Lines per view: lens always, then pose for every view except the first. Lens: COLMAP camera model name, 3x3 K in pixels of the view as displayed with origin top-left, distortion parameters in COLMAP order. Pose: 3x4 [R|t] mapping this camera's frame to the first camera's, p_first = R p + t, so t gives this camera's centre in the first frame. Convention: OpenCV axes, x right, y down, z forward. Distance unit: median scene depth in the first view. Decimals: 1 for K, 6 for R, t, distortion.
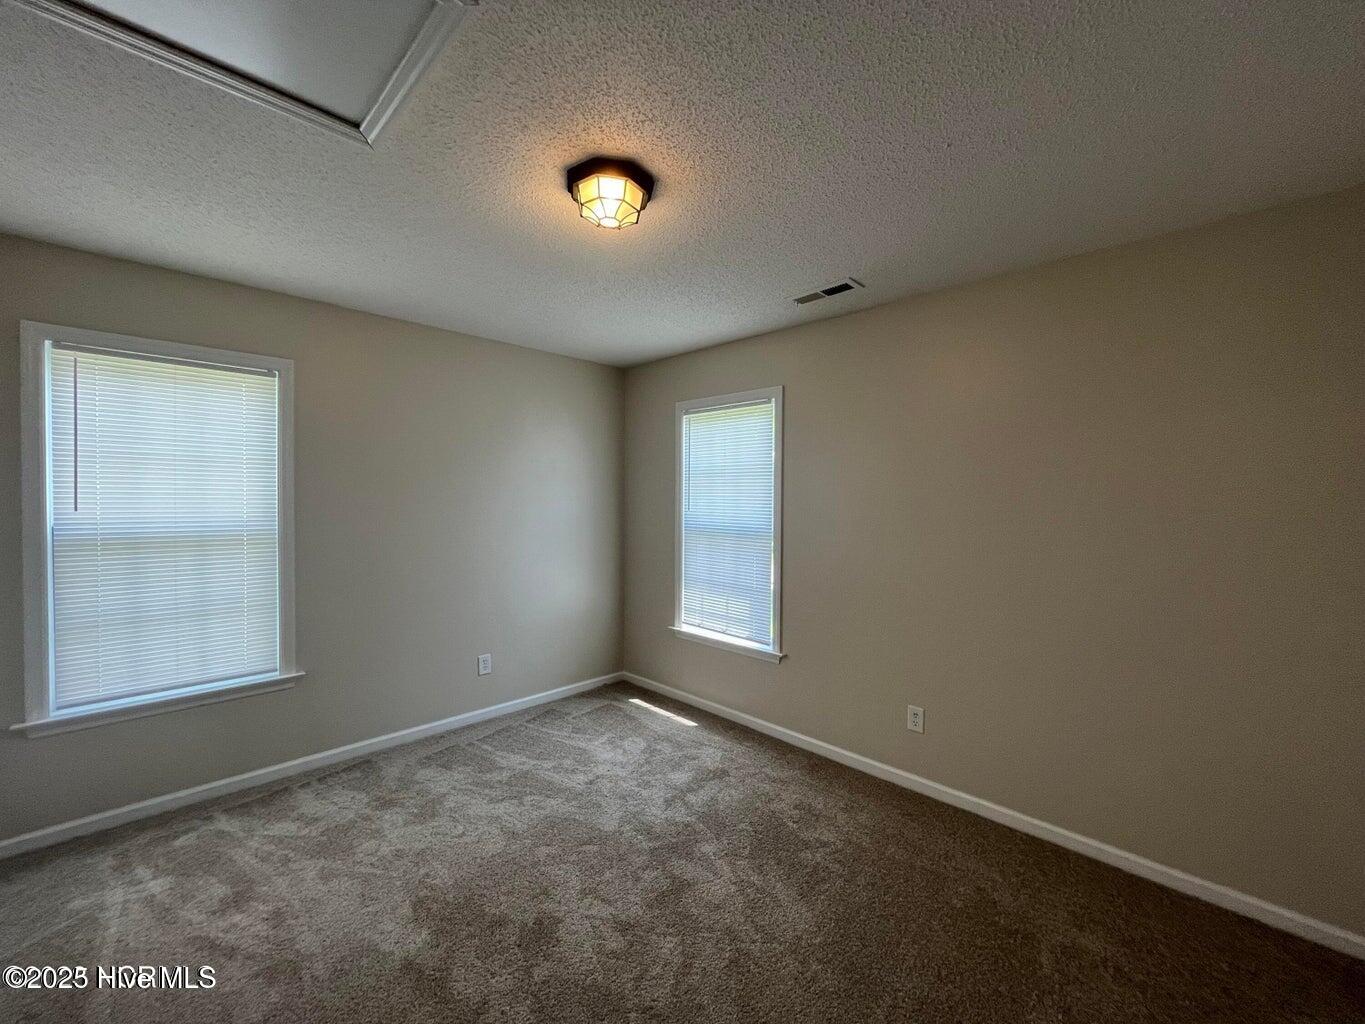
lens RADIAL K [[552.5, 0, 677.1], [0, 552.5, 512.8], [0, 0, 1]] dist [0.002546, -0.000519]
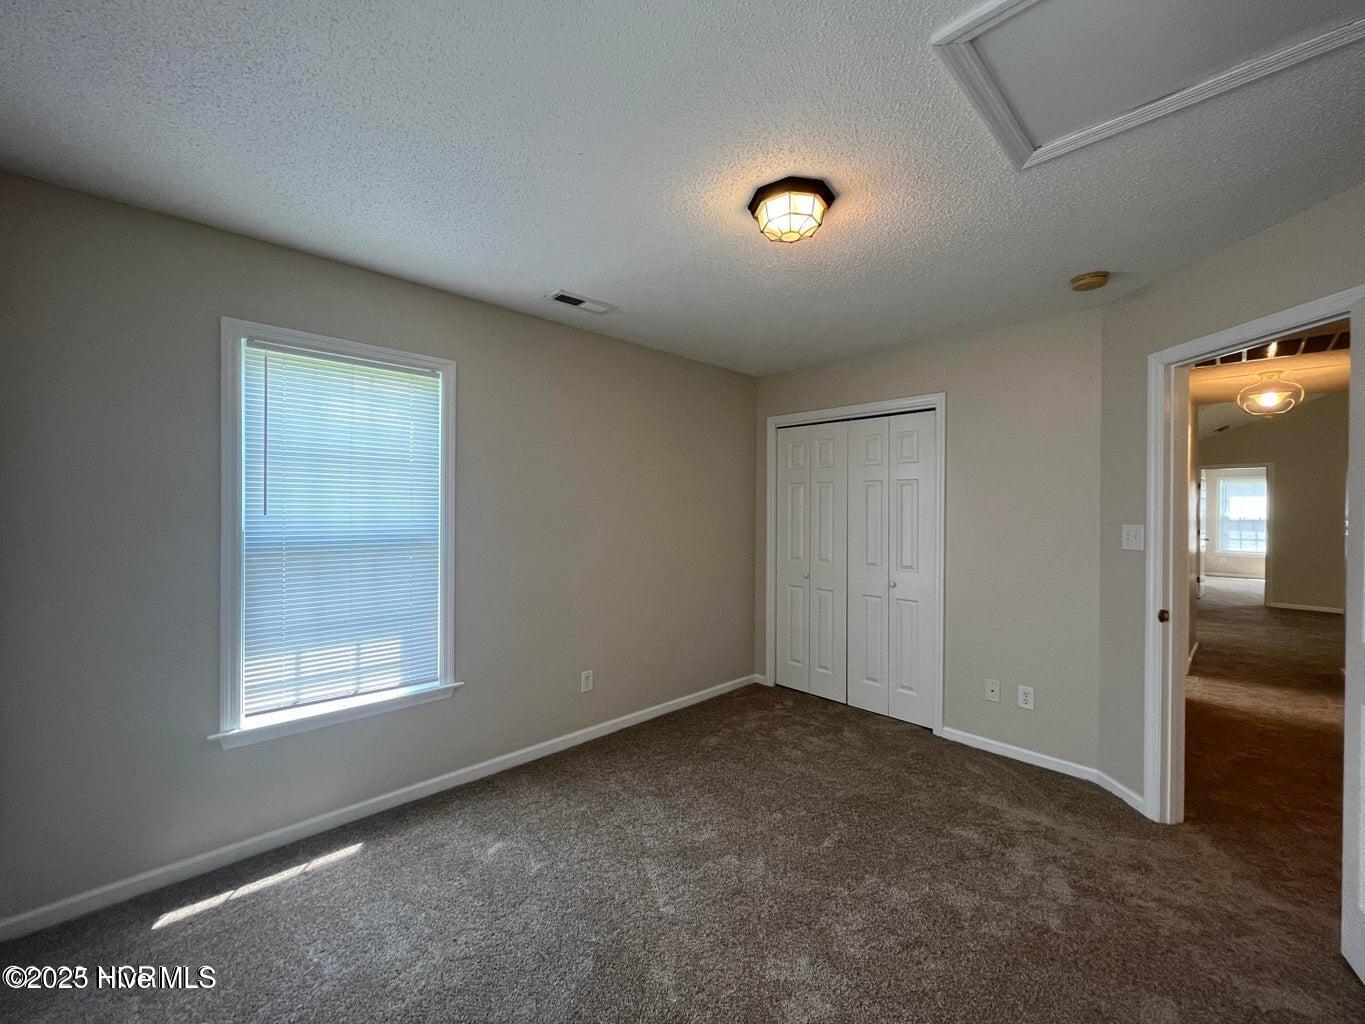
lens RADIAL K [[552.5, 0, 680.8], [0, 552.5, 507.0], [0, 0, 1]] dist [0.002546, -0.000519]
pose [[0.019630, -0.014270, 0.999705, -0.586510], [0.016991, 0.999759, 0.013937, -0.015228], [-0.999663, 0.016712, 0.019867, 0.590783]]
